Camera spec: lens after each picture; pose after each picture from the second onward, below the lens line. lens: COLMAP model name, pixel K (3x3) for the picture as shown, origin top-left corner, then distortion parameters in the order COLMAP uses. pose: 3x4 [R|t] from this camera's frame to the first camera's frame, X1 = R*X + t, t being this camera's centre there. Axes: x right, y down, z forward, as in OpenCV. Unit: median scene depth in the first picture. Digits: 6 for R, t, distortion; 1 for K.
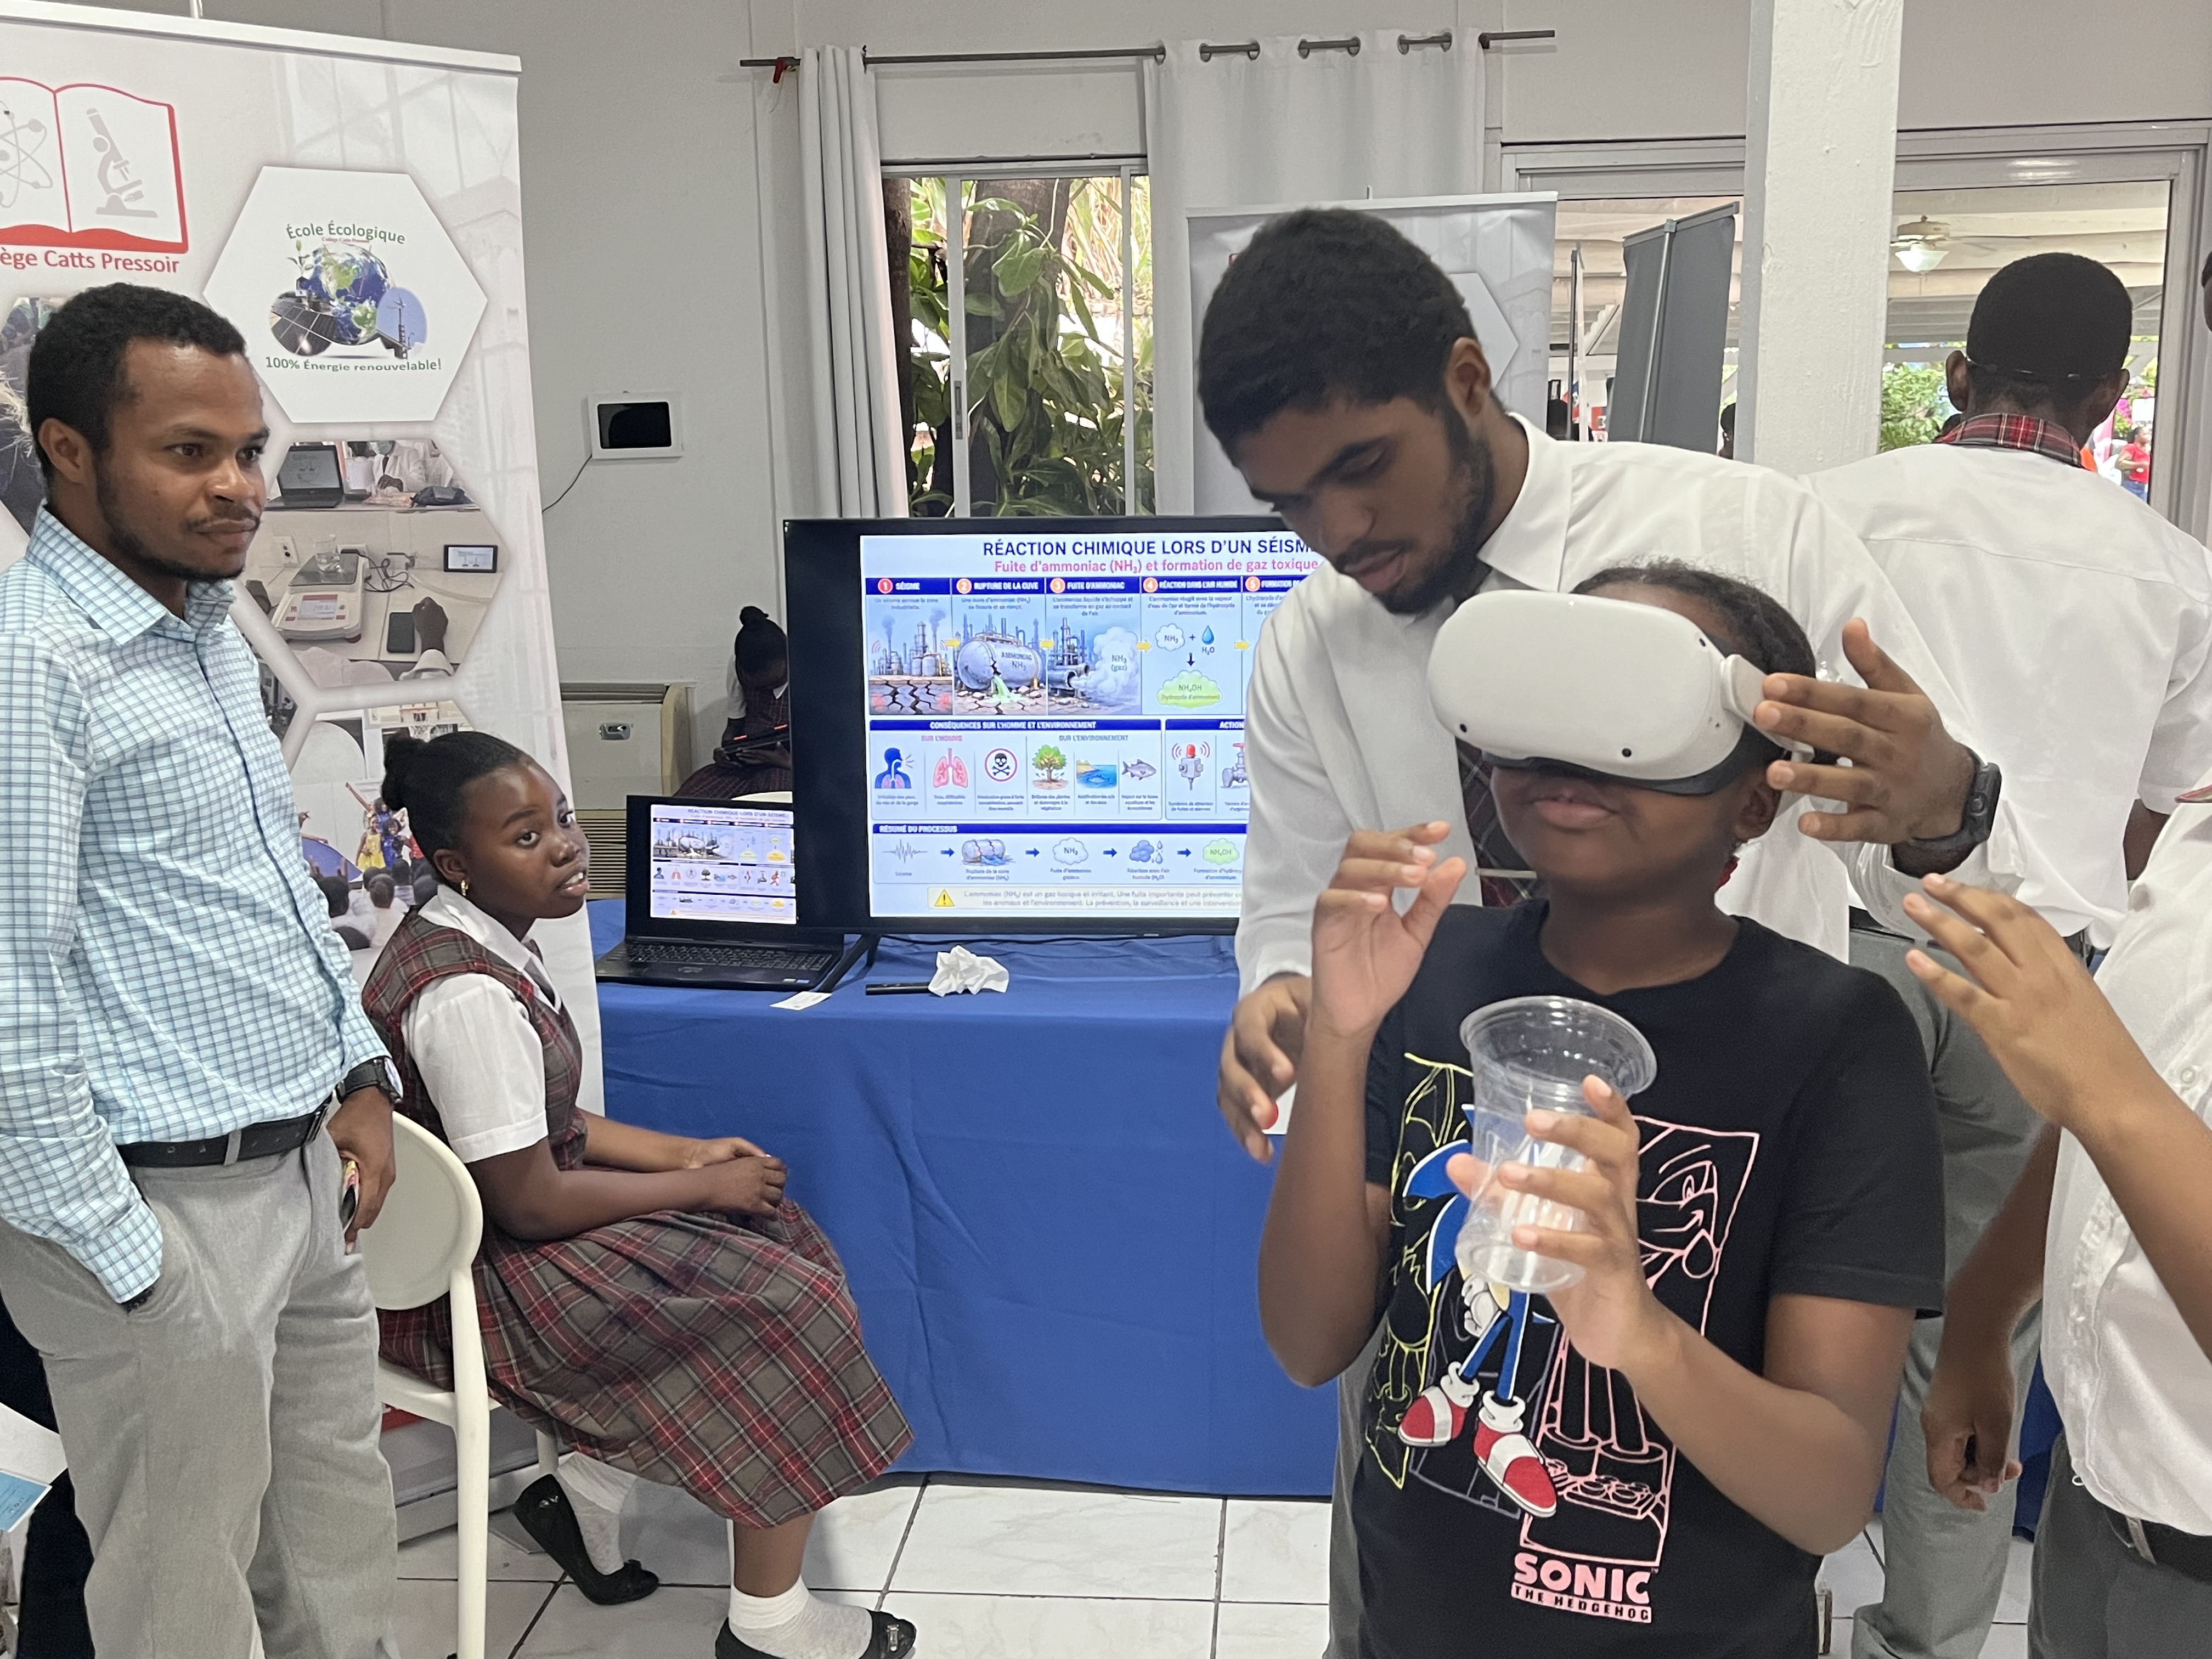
lens RADIAL K [[2111.5, 0, 1167.5], [0, 2111.5, 777.1], [0, 0, 1]] dist [0.096131, -0.226538]
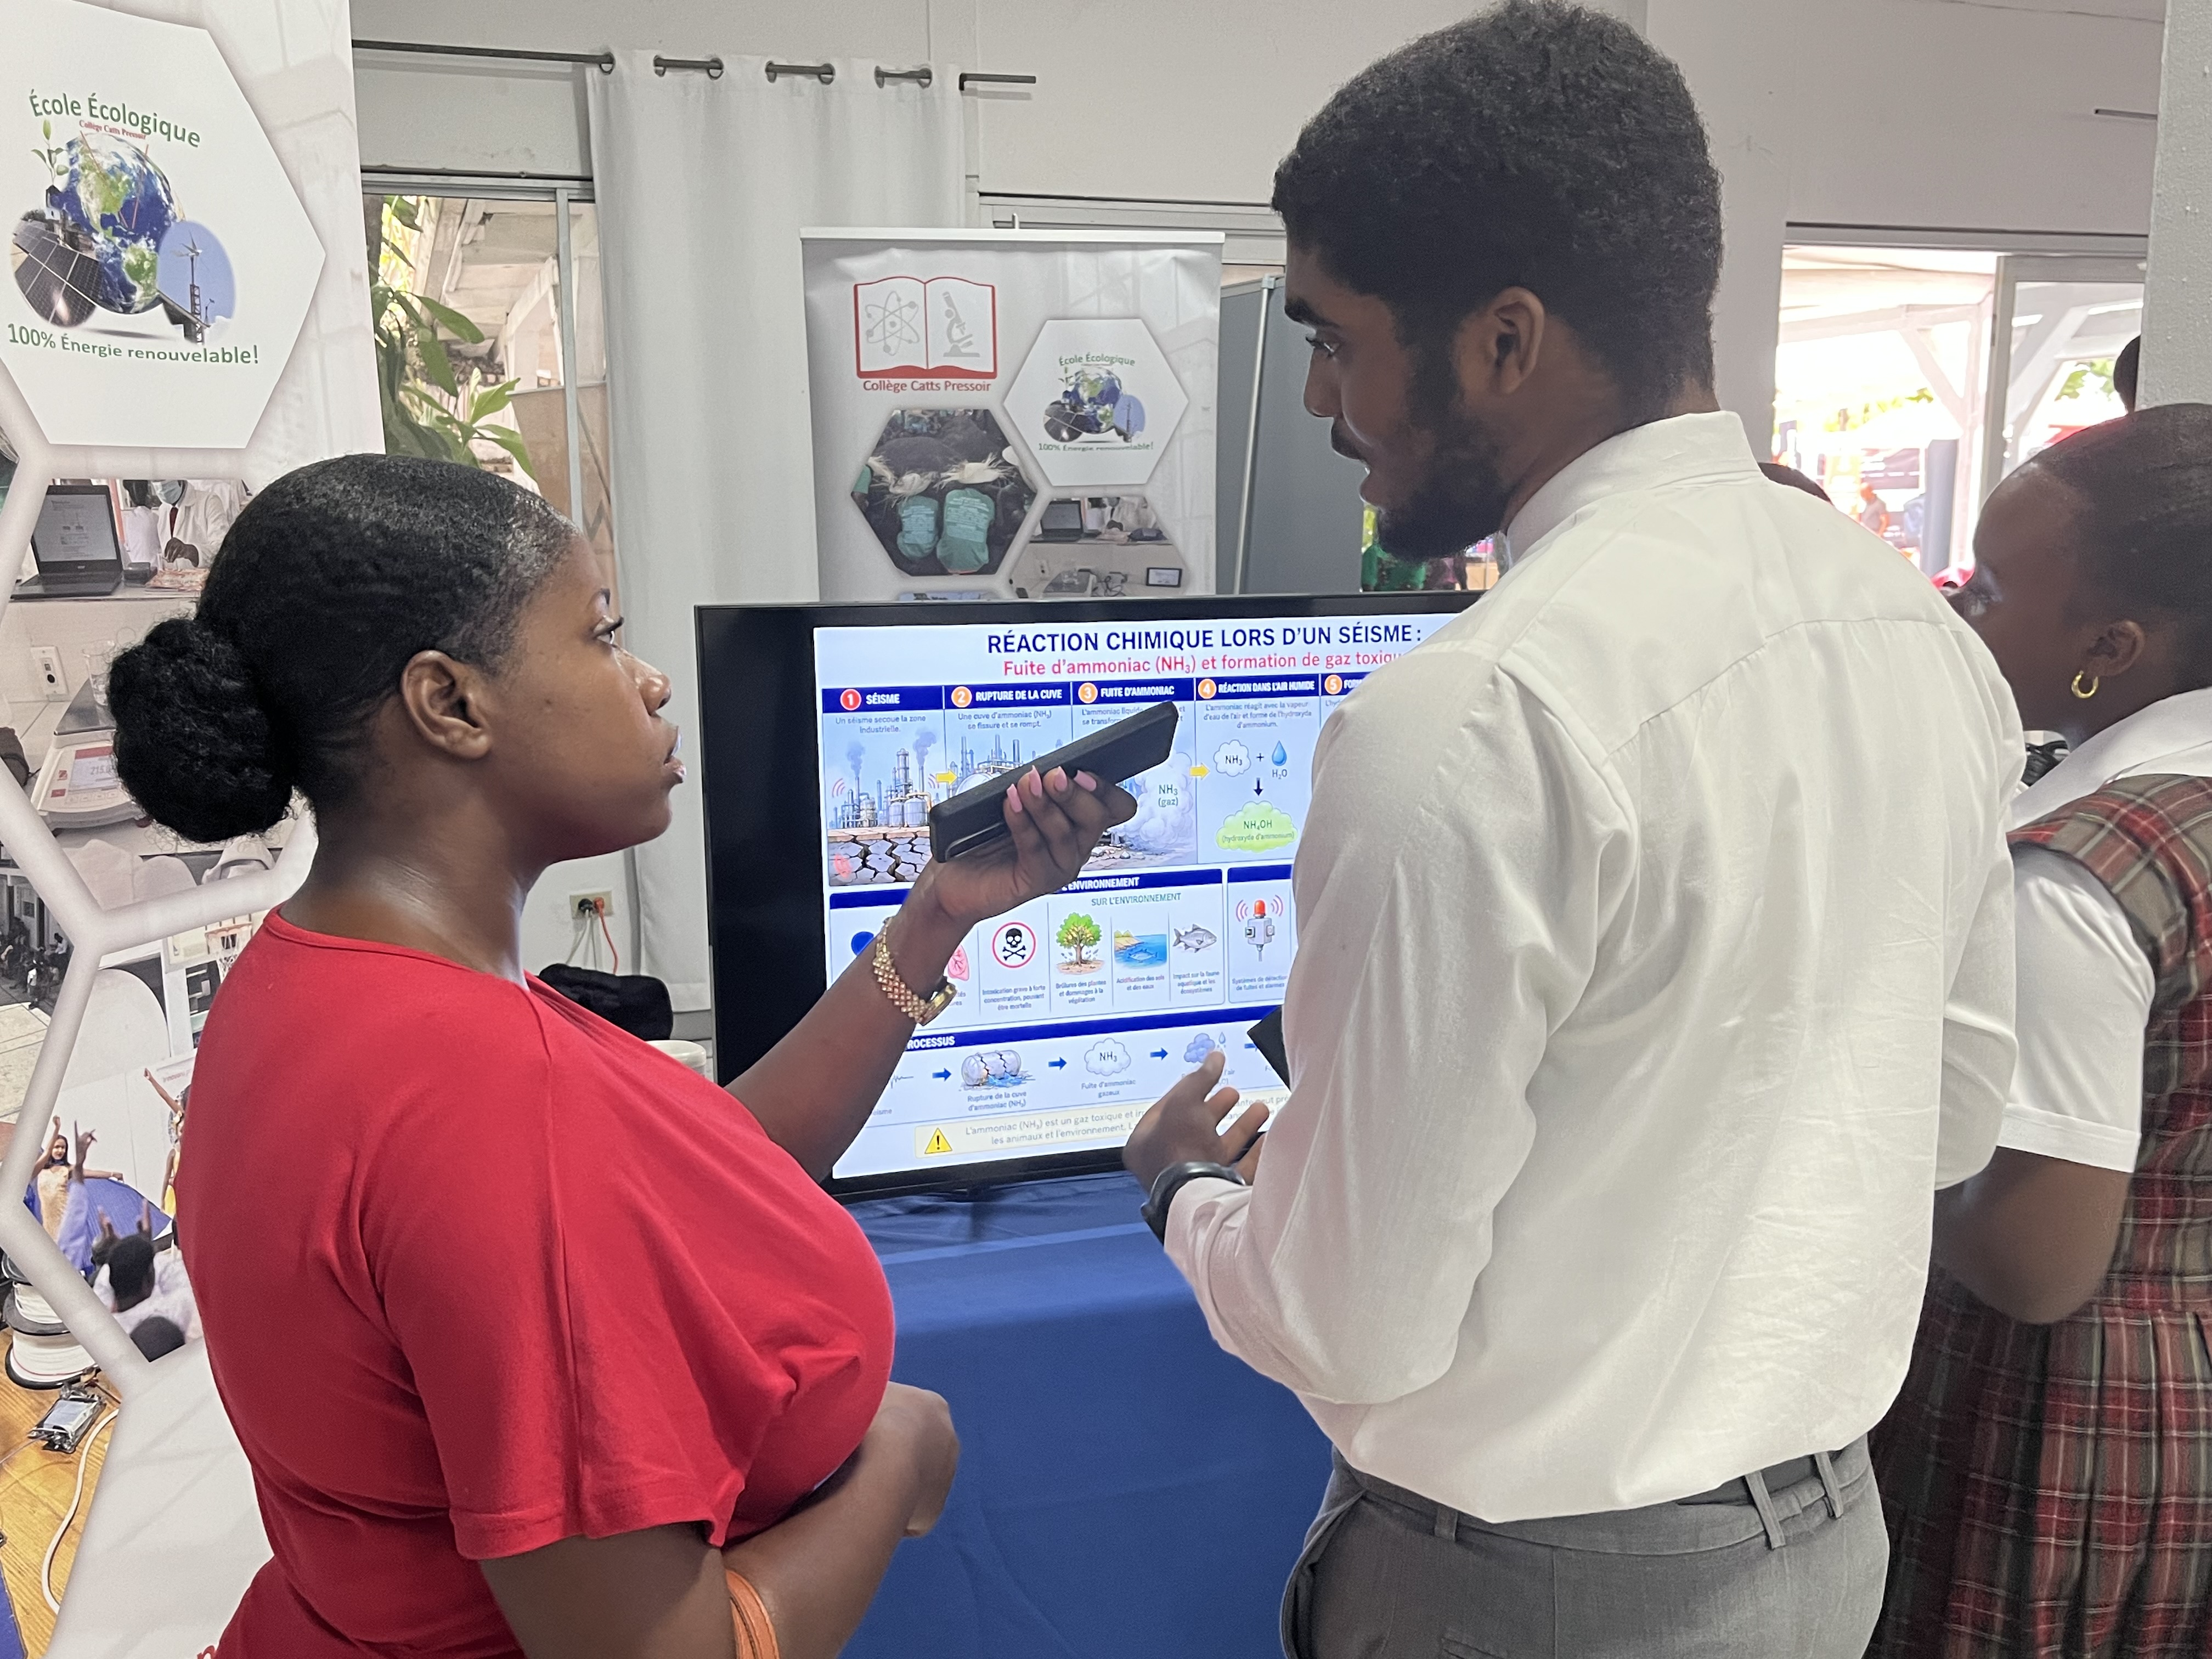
lens RADIAL K [[2066.0, 0, 1106.0], [0, 2066.0, 829.5], [0, 0, 1]] dist [0.000575, 0.003324]
pose [[0.928595, -0.048037, 0.367972, -0.307322], [0.051329, 0.998681, 0.000841, -0.043905], [-0.367527, 0.018106, 0.929837, 0.339007]]
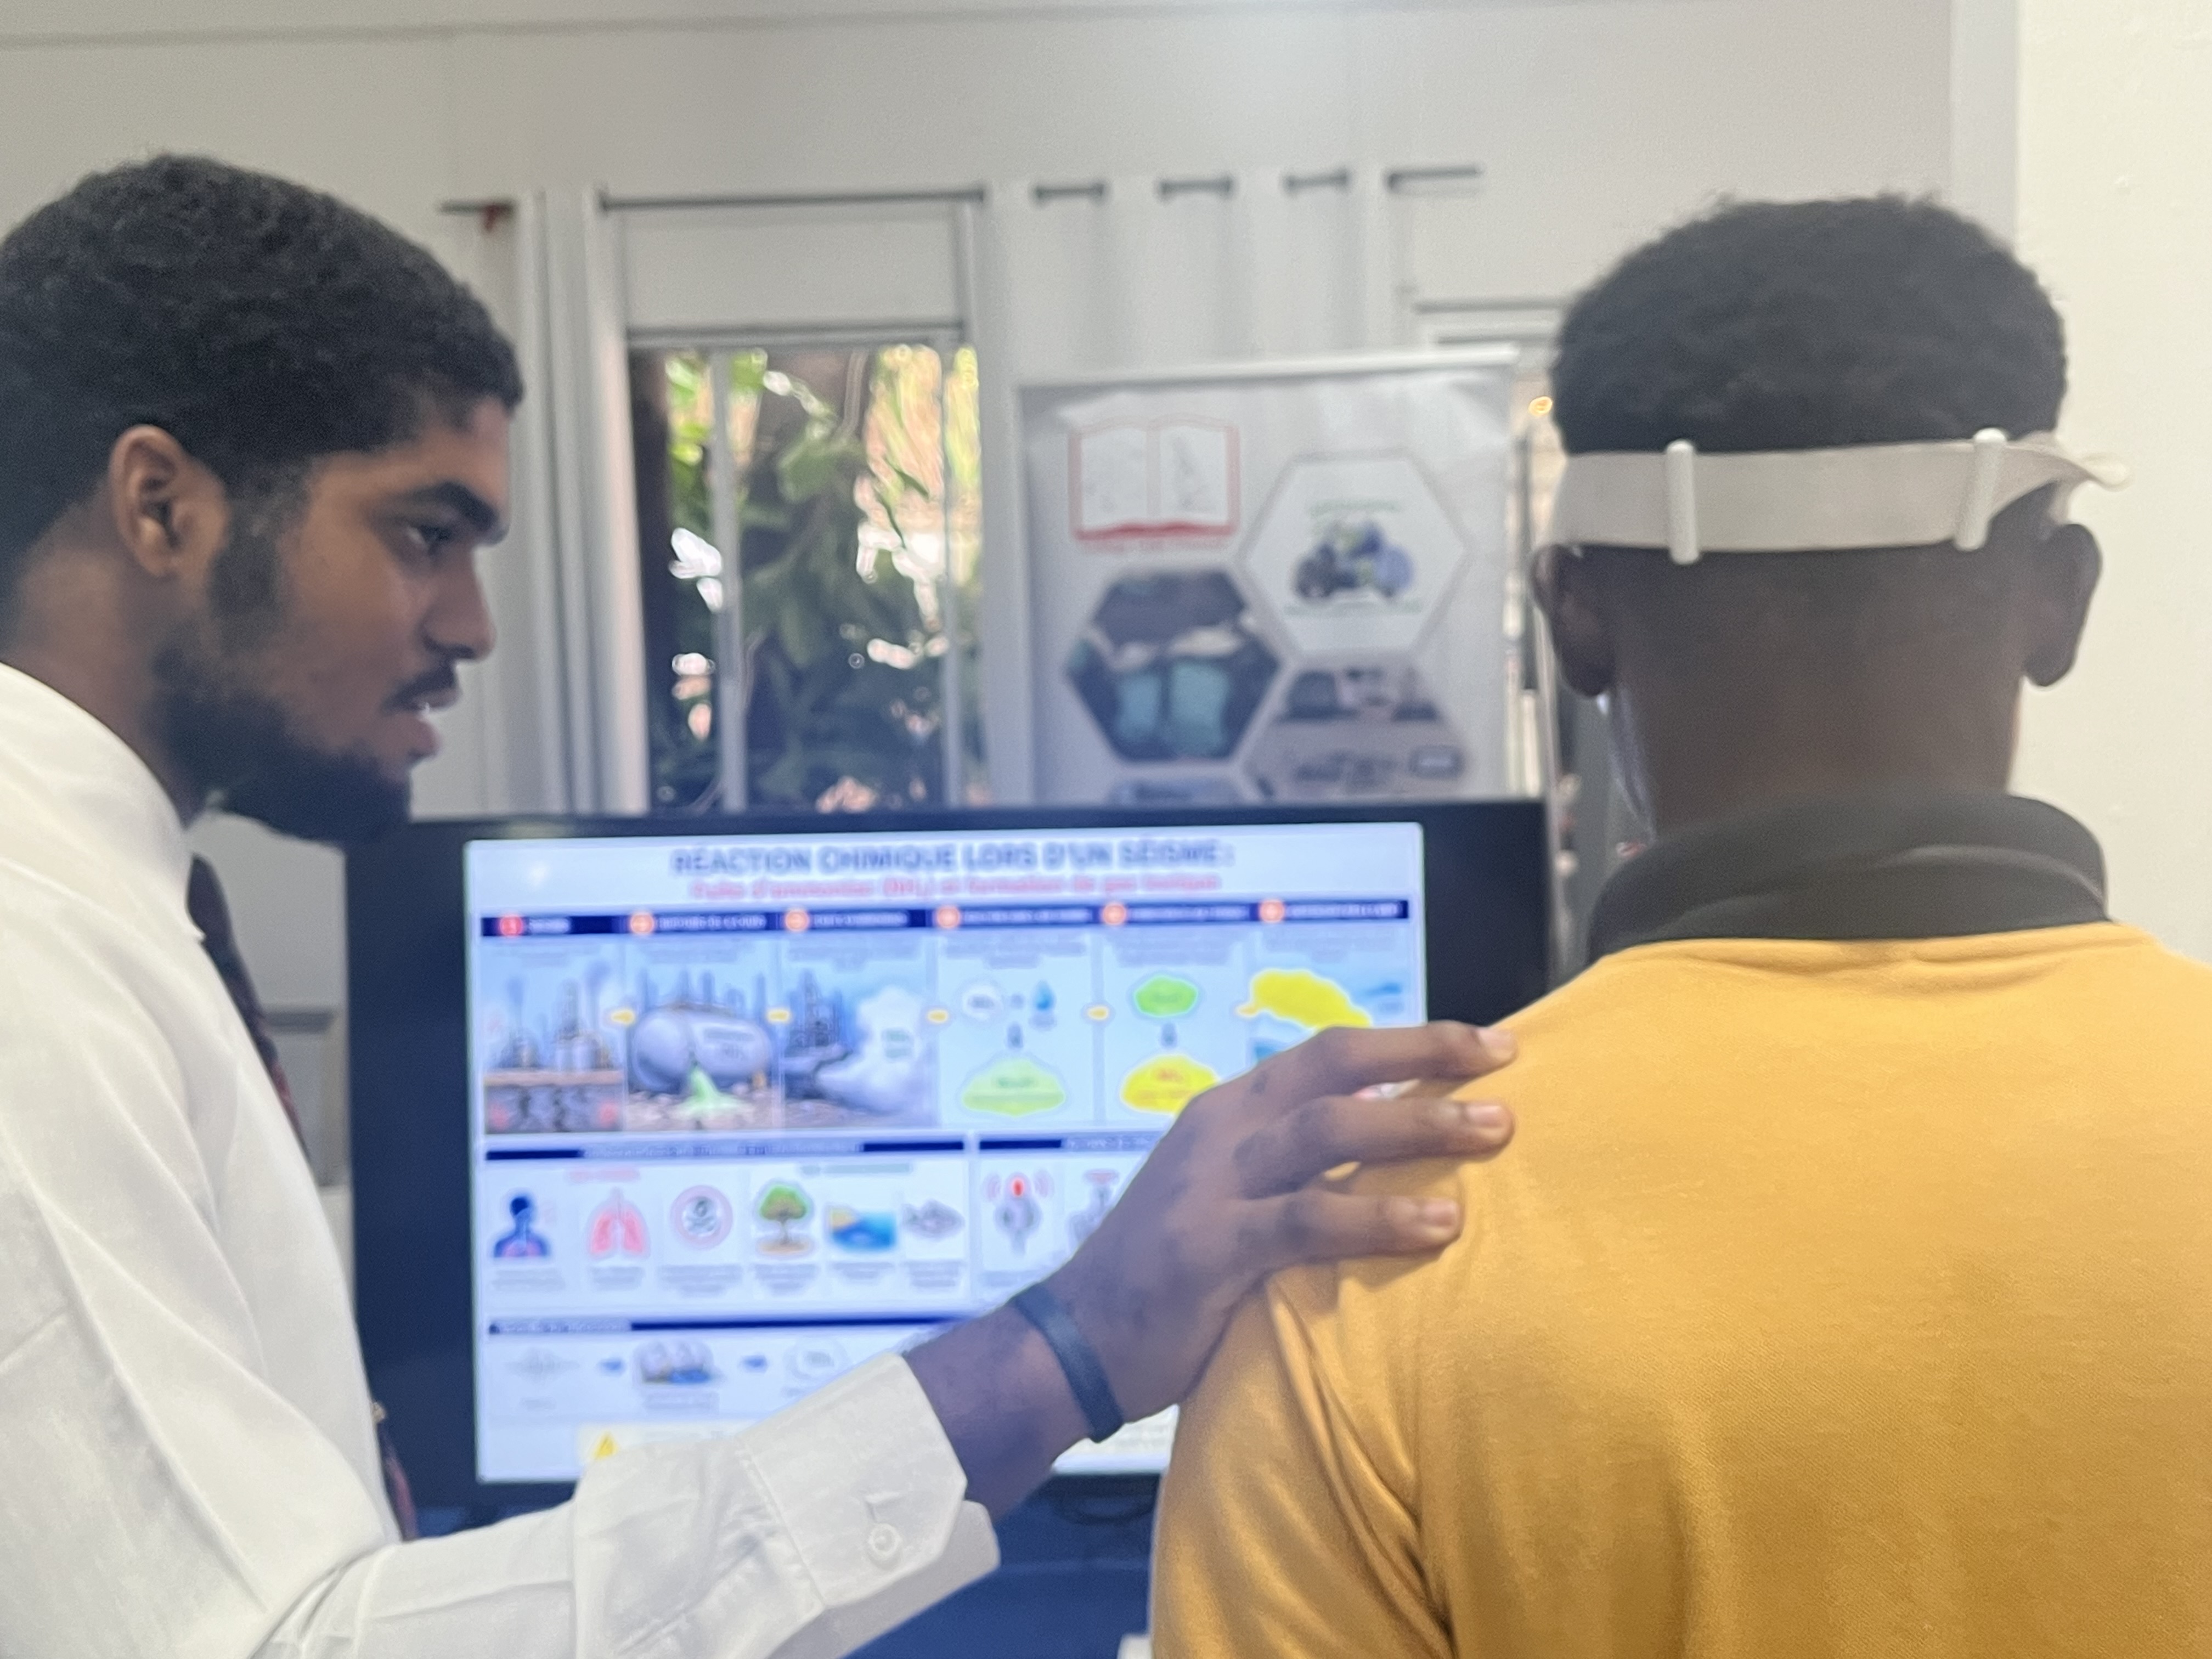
lens RADIAL K [[2381.7, 0, 1106.0], [0, 2381.7, 829.5], [0, 0, 1]] dist [0.170909, -0.002040]
pose [[0.999221, -0.011279, 0.037808, 0.011974], [0.014823, 0.995385, -0.094807, -0.049522], [-0.036564, 0.095294, 0.994777, 0.301547]]
